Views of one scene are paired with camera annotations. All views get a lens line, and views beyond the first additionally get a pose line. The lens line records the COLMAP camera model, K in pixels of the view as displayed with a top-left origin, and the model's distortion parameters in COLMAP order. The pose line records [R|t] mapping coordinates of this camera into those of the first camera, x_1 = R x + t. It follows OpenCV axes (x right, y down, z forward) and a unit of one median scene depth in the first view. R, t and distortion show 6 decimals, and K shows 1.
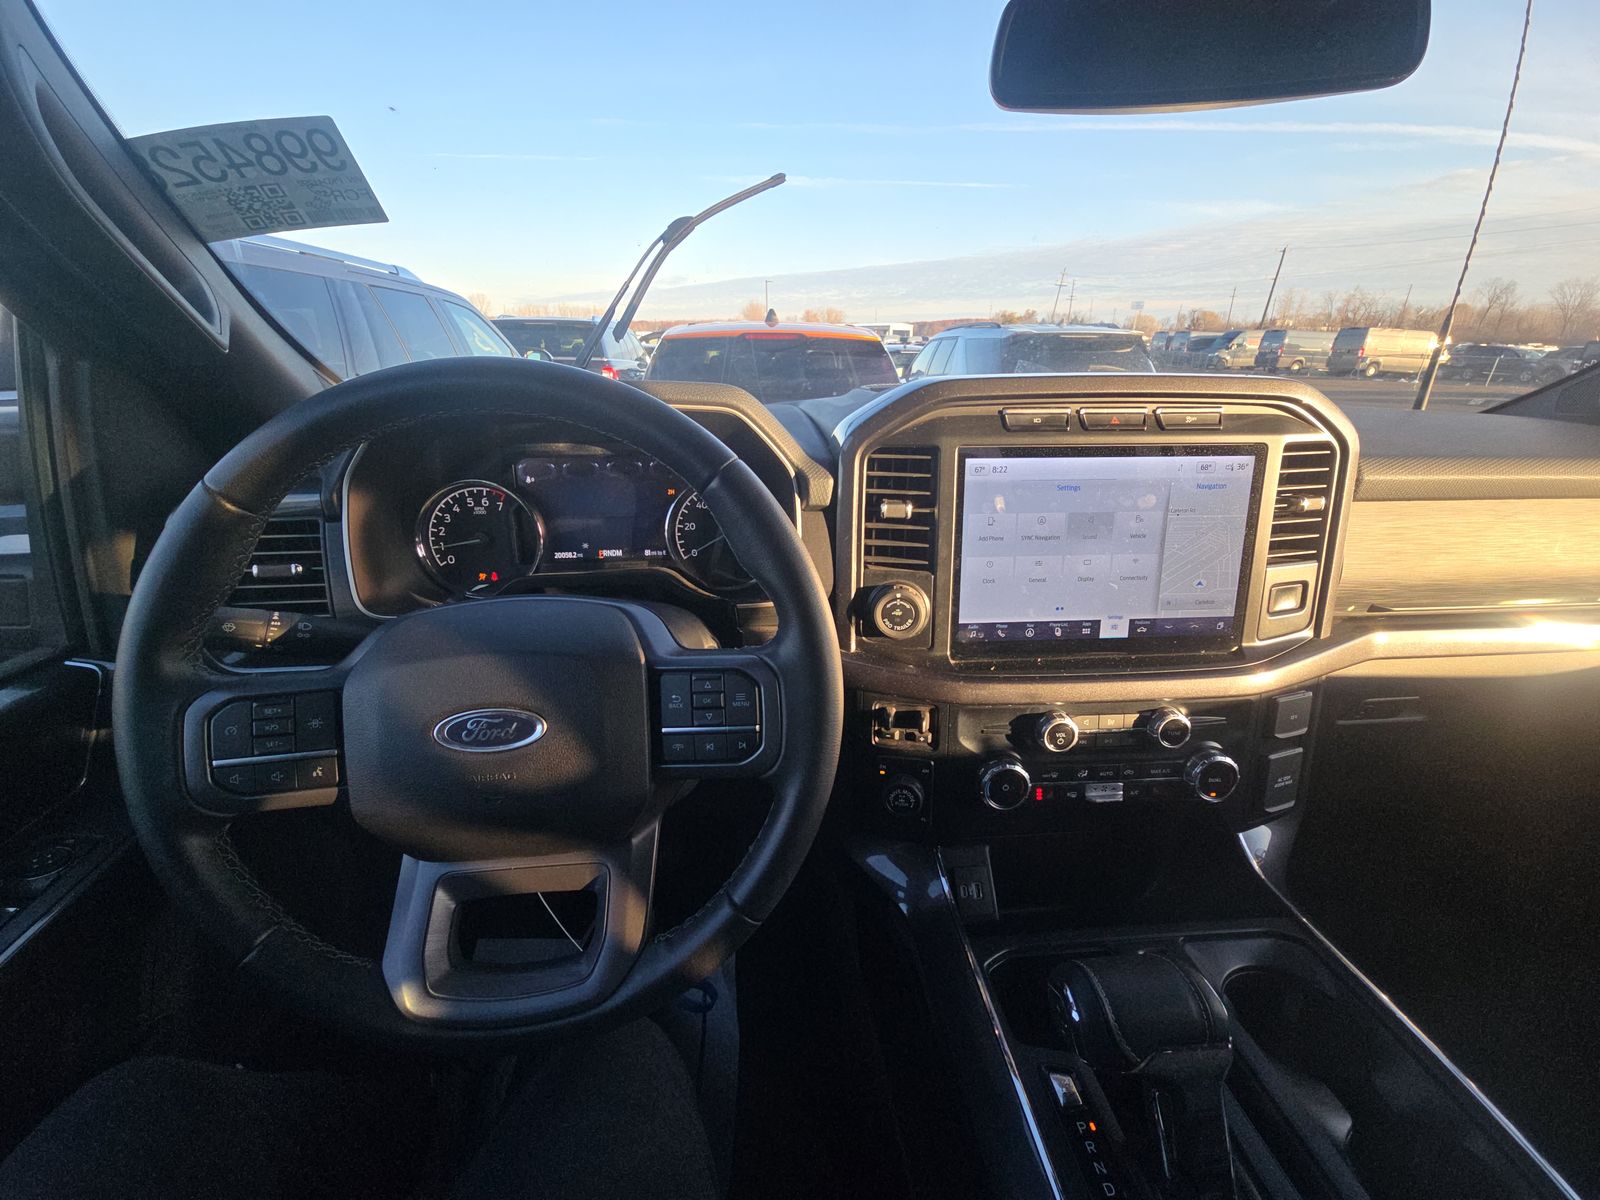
lens RADIAL K [[638.4, 0, 800.0], [0, 638.4, 600.0], [0, 0, 1]] dist [0.009909, -0.006619]
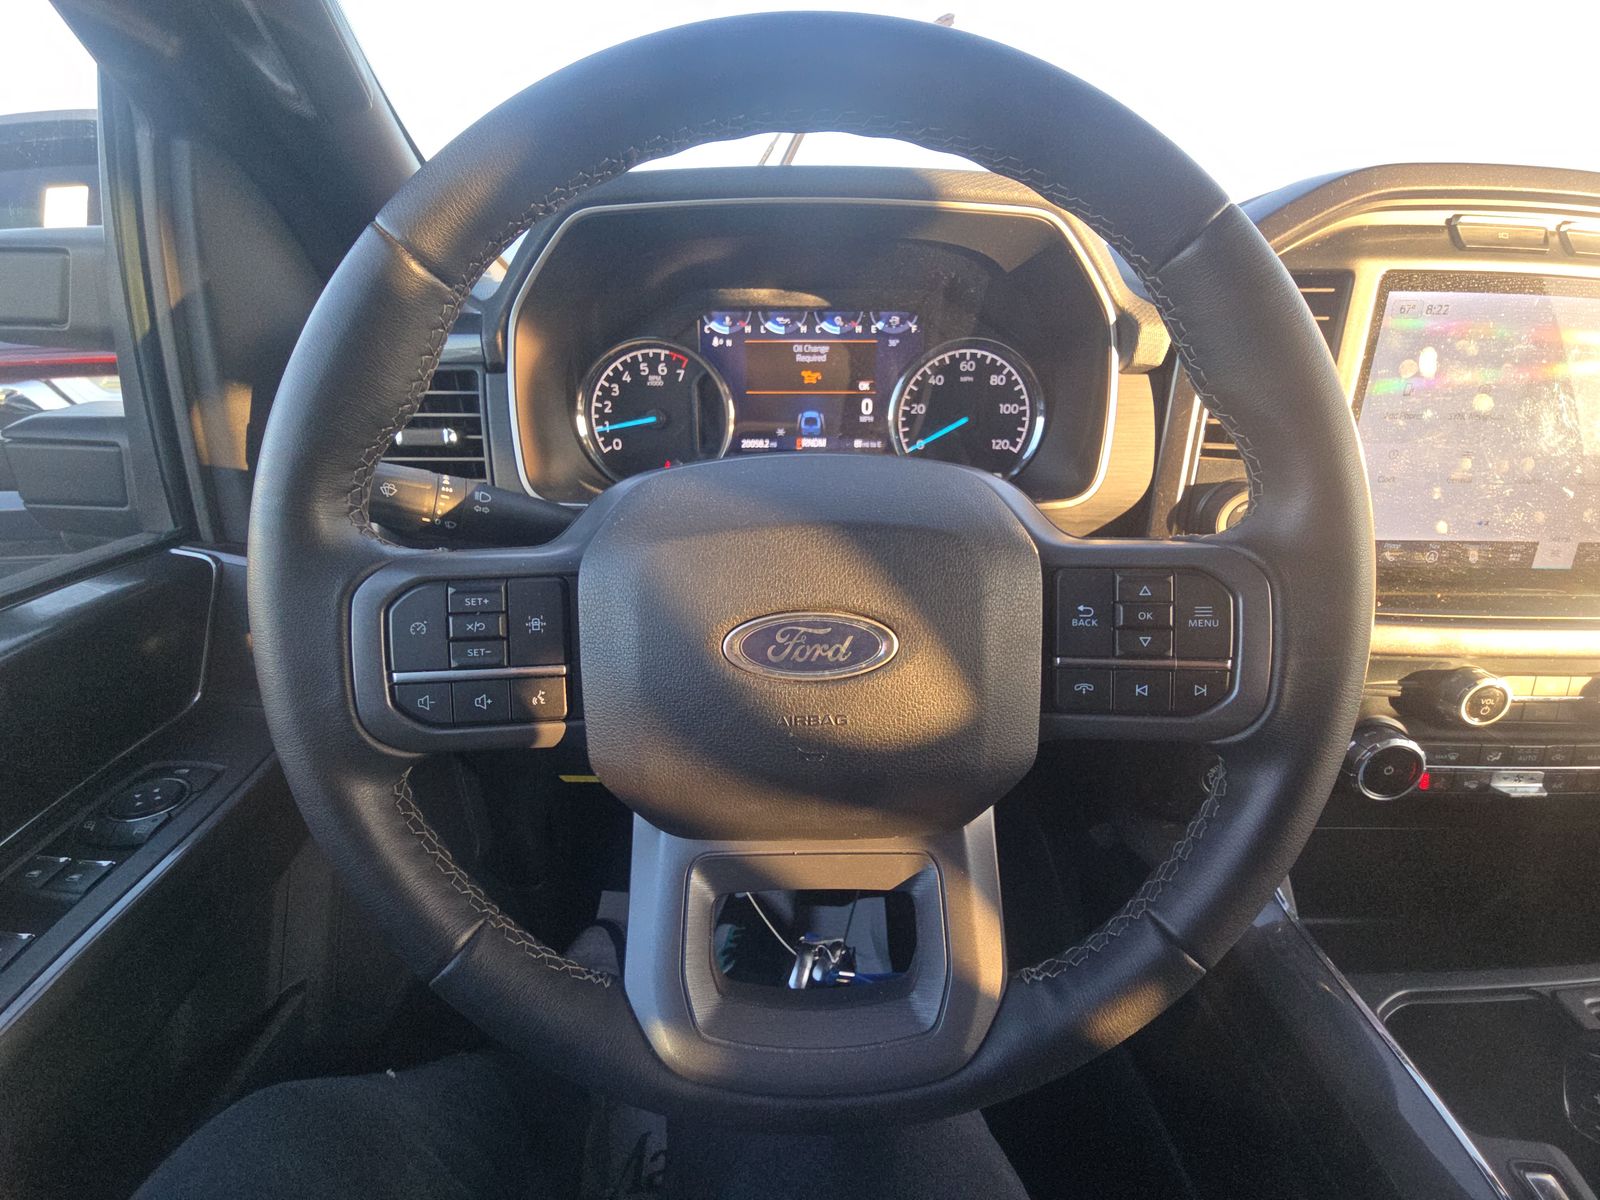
lens RADIAL K [[638.4, 0, 800.0], [0, 638.4, 600.0], [0, 0, 1]] dist [0.009909, -0.006619]
pose [[0.996409, 0.039341, -0.074970, -0.302031], [-0.033856, 0.996751, 0.073083, 0.076185], [0.077602, -0.070282, 0.994504, 0.257422]]
